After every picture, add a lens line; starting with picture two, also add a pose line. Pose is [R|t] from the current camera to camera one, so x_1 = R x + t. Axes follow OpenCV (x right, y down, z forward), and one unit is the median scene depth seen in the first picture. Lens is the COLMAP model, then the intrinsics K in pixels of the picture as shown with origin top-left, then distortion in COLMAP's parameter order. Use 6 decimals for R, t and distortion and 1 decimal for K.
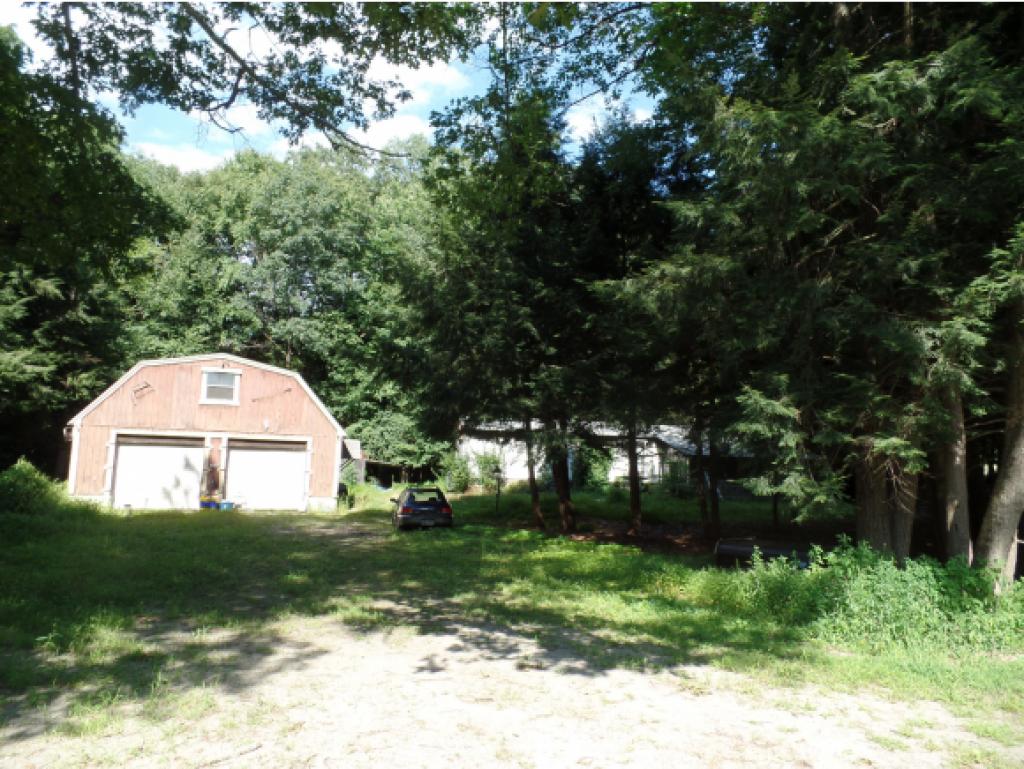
lens RADIAL K [[701.2, 0, 512.0], [0, 701.2, 384.5], [0, 0, 1]] dist [-0.005221, 0.001226]
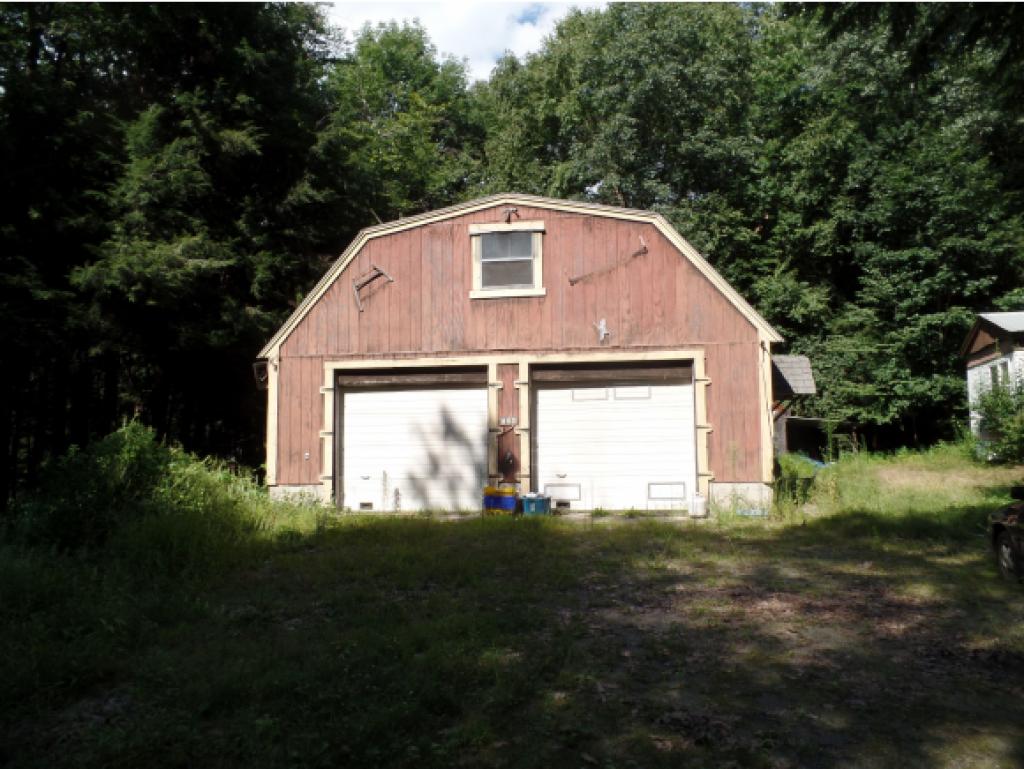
lens RADIAL K [[701.2, 0, 512.0], [0, 701.2, 384.5], [0, 0, 1]] dist [-0.005221, 0.001226]
pose [[0.862273, -0.082200, -0.499728, -0.173355], [0.098219, 0.995148, 0.005784, 0.085052], [0.496828, -0.054070, 0.866163, 0.565475]]
